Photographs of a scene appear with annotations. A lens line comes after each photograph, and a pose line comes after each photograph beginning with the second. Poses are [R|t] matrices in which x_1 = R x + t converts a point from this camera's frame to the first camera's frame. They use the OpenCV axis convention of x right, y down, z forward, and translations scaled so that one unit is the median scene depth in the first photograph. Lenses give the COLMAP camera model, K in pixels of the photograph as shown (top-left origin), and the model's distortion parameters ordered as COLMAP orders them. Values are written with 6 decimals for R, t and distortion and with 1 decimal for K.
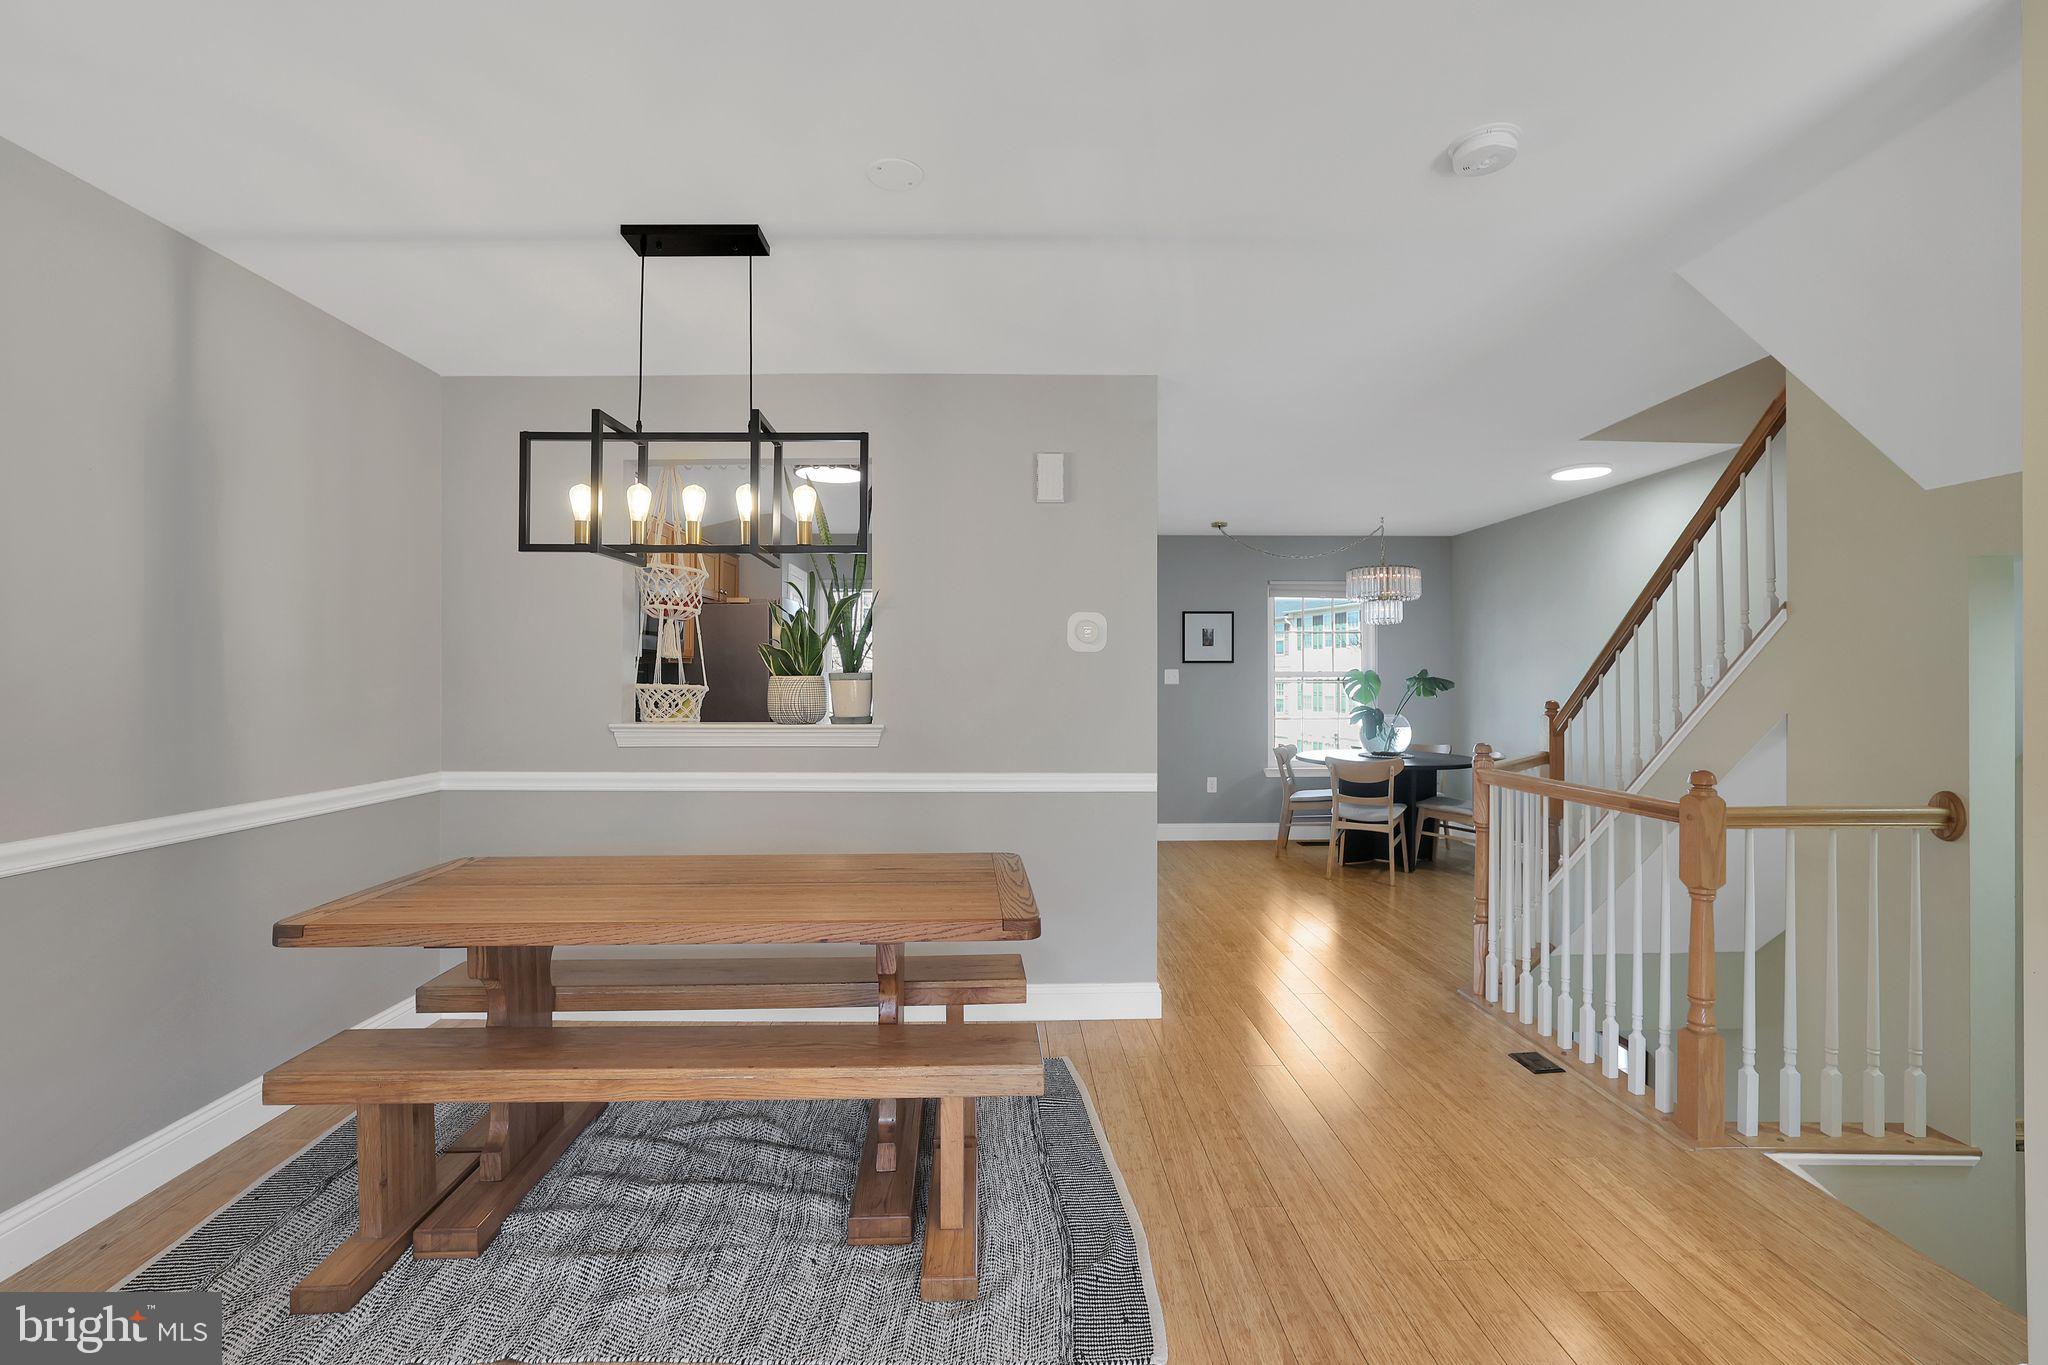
lens RADIAL K [[892.3, 0, 1011.8], [0, 892.3, 676.3], [0, 0, 1]] dist [-0.053857, 0.024671]
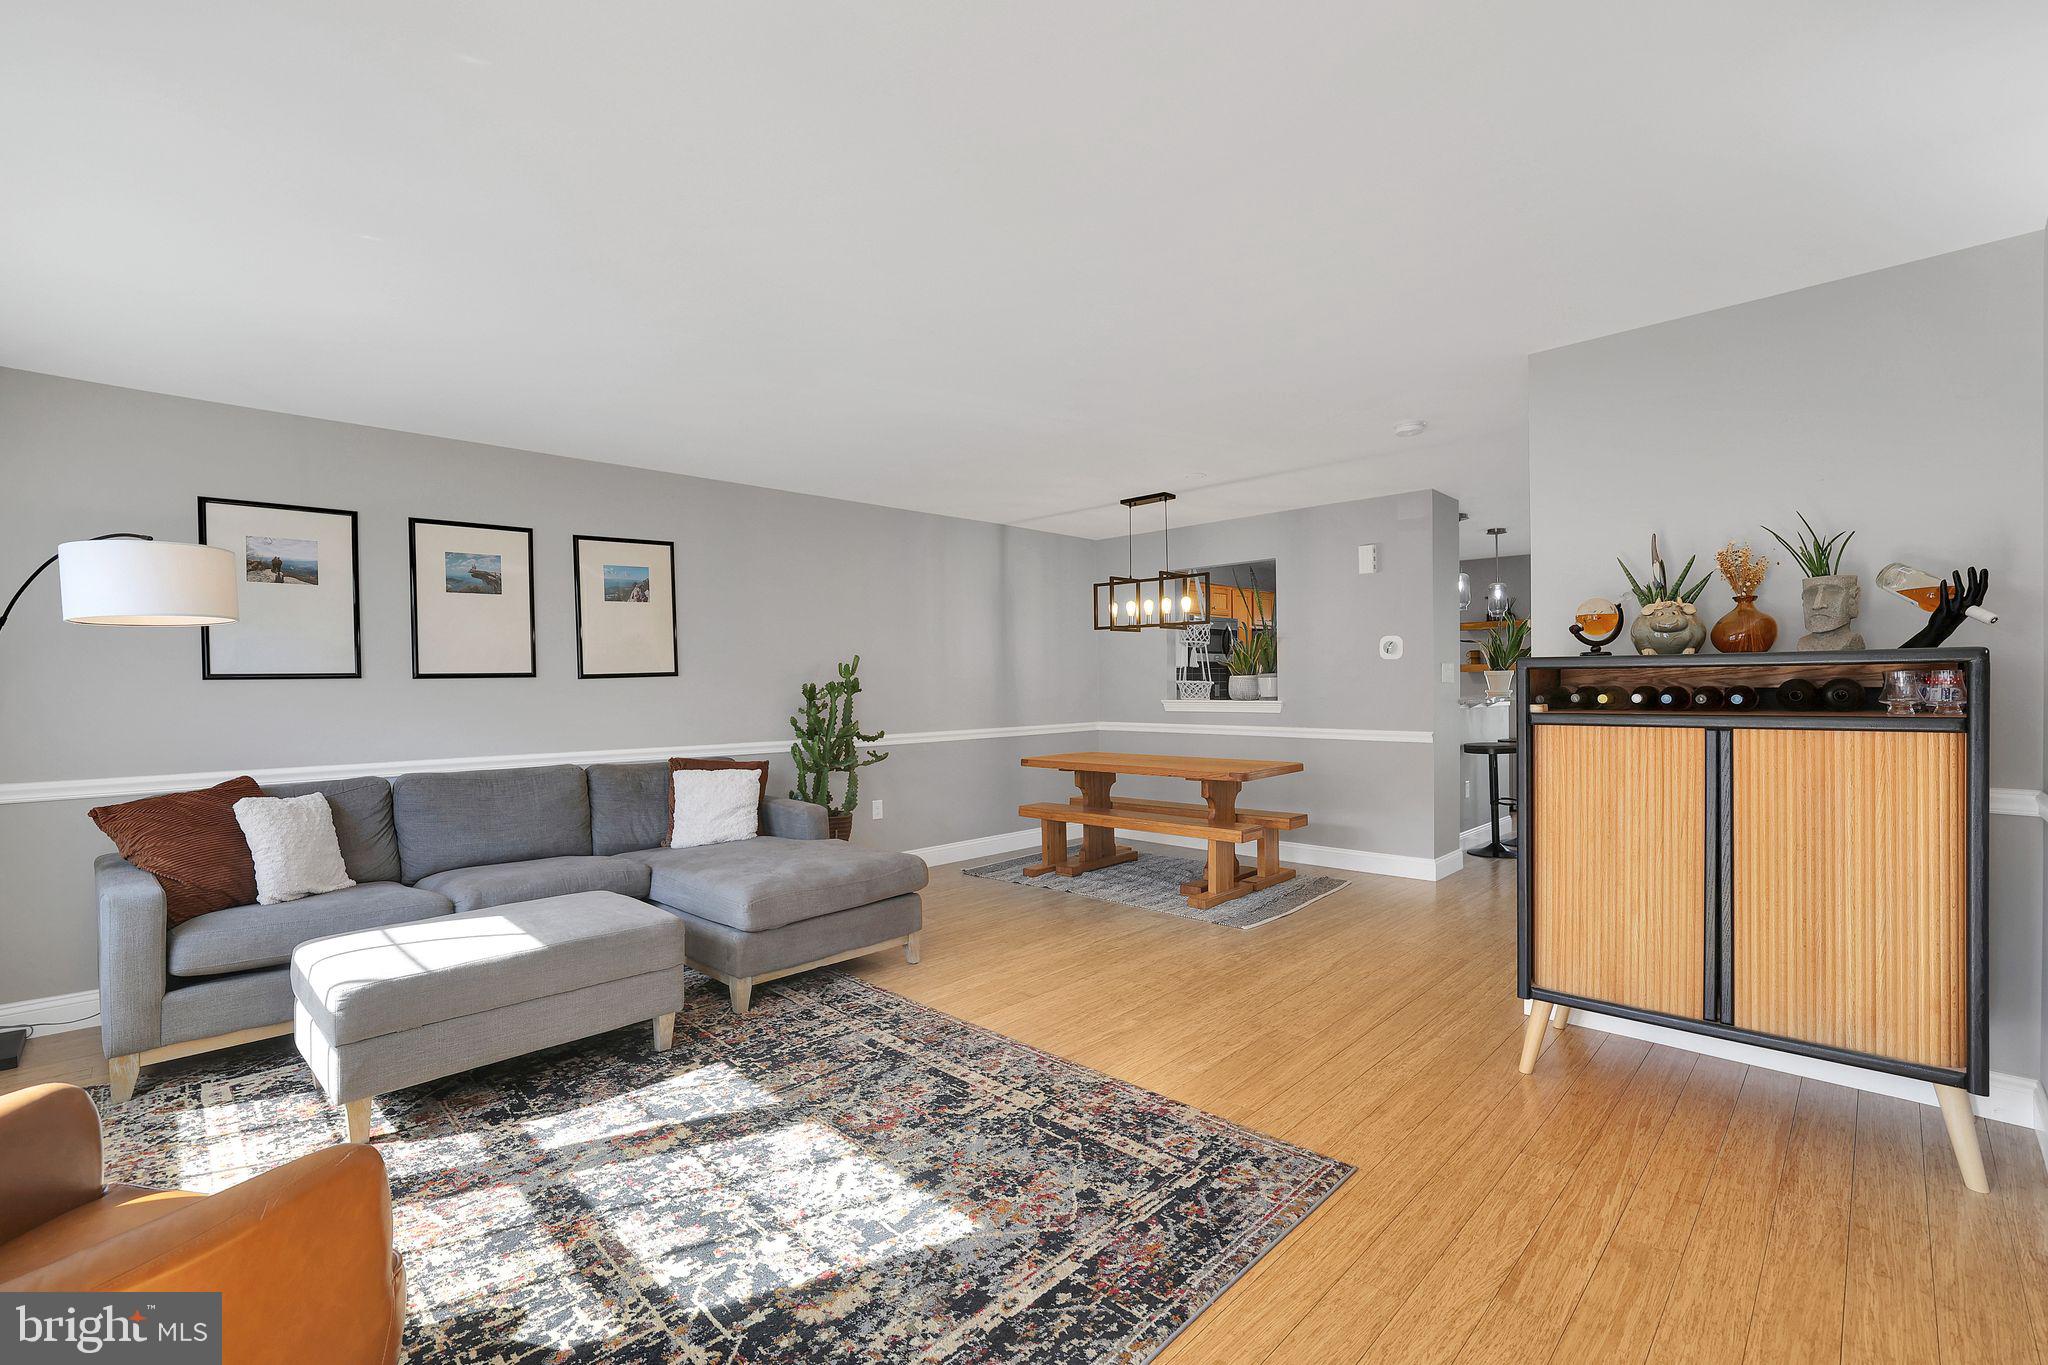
lens RADIAL K [[892.3, 0, 1011.8], [0, 892.3, 676.3], [0, 0, 1]] dist [-0.053857, 0.024671]
pose [[0.695130, -0.009754, -0.718818, 1.213979], [0.011060, 0.999935, -0.002874, 0.002063], [0.718799, -0.005952, 0.695192, -1.054032]]
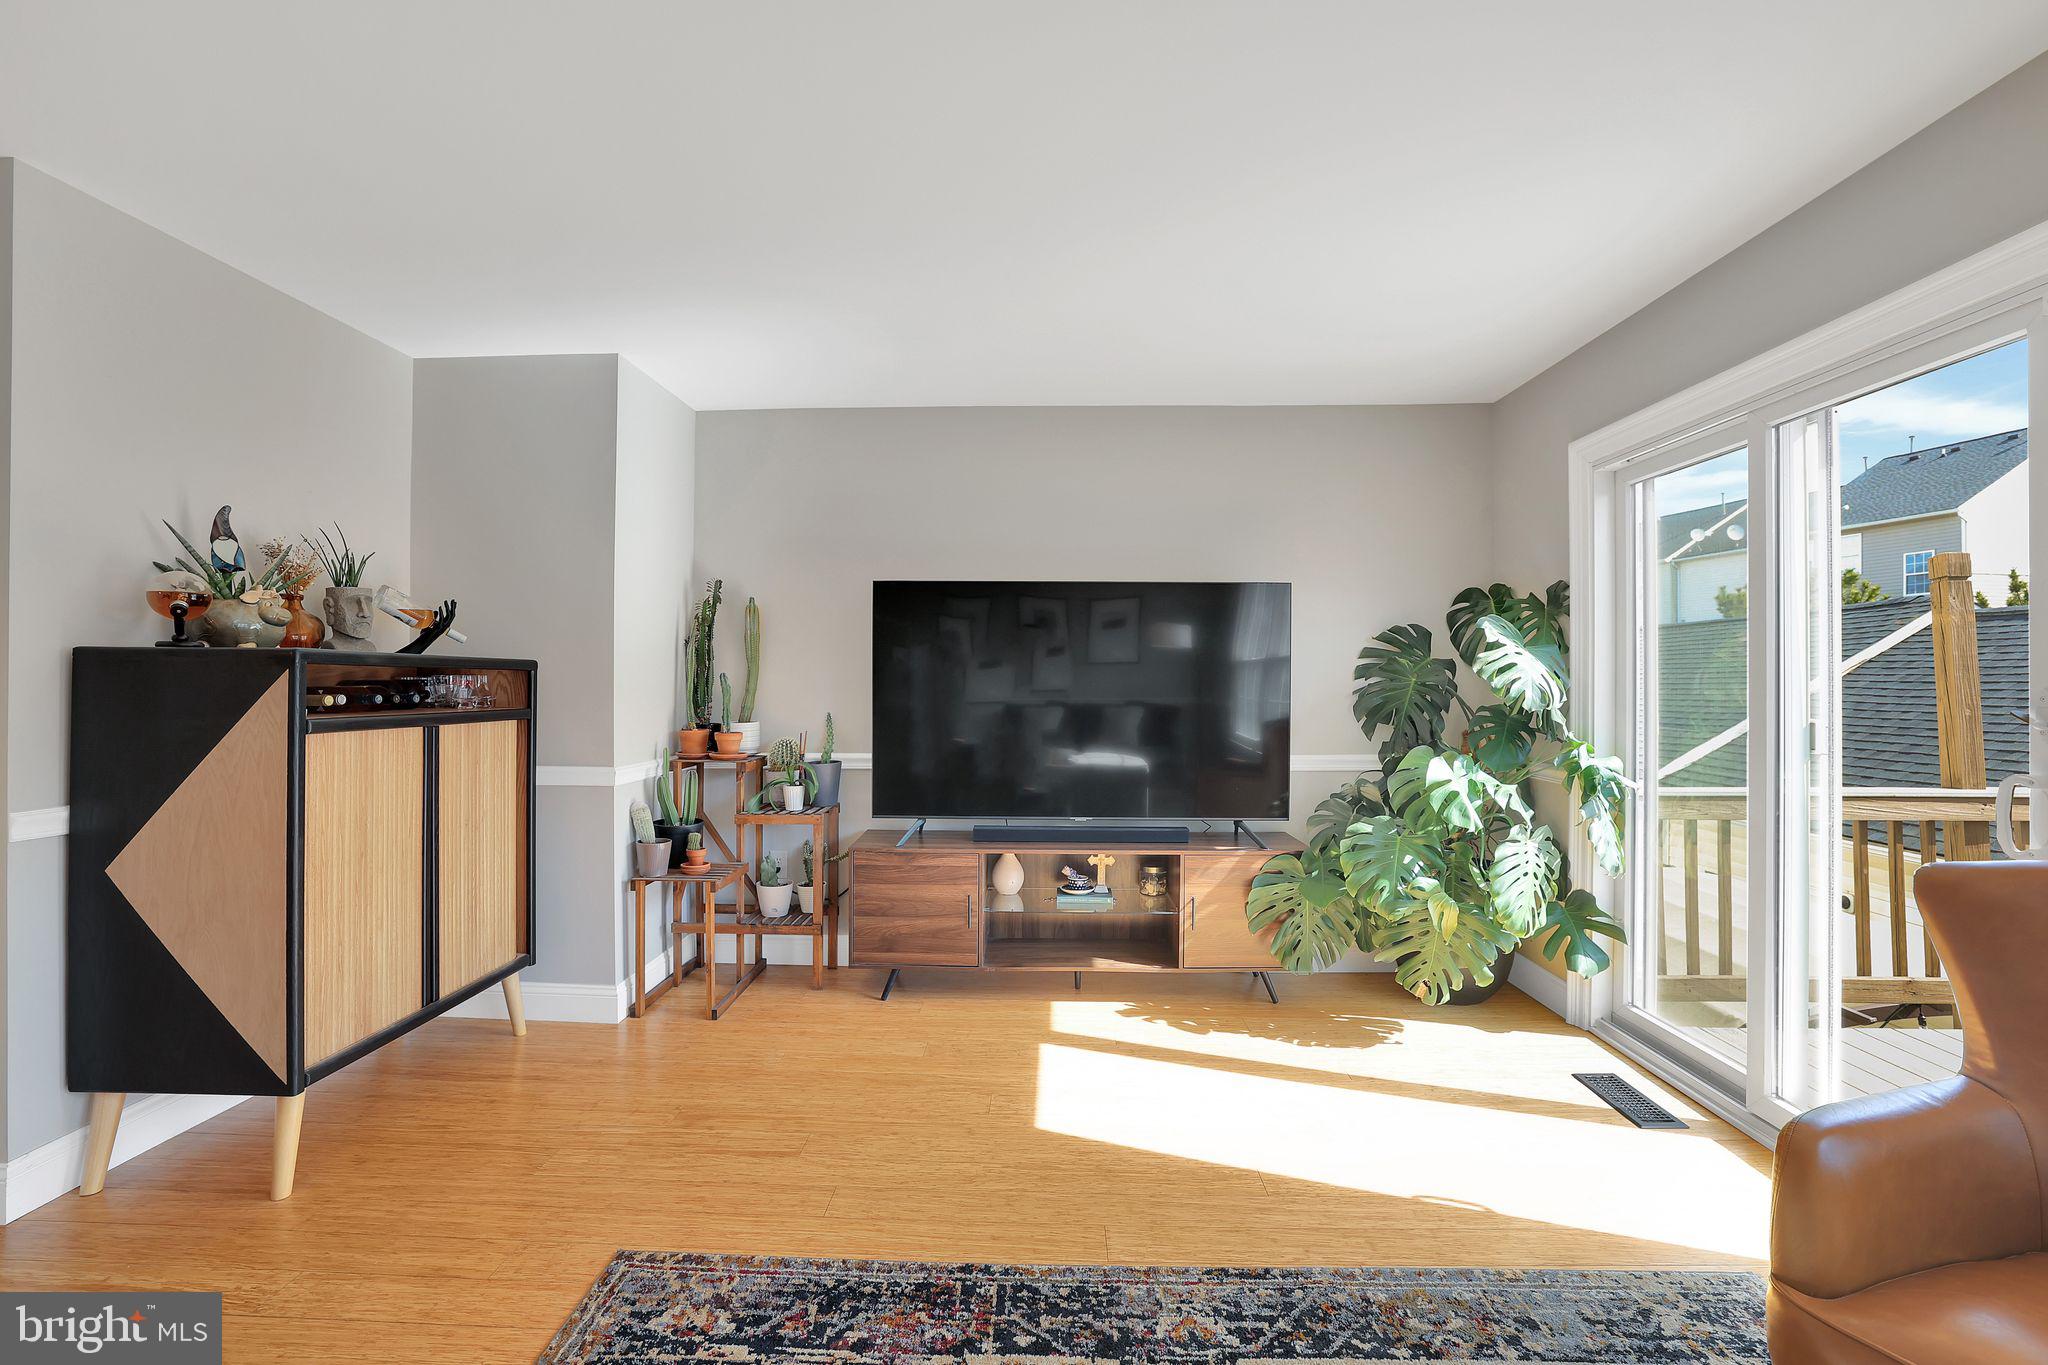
lens RADIAL K [[880.9, 0, 1027.2], [0, 880.9, 672.8], [0, 0, 1]] dist [-0.045317, 0.016011]
pose [[0.042537, 0.020768, 0.998879, -0.080185], [-0.001700, 0.999784, -0.020715, 0.027971], [-0.999093, -0.000817, 0.042563, -0.493017]]
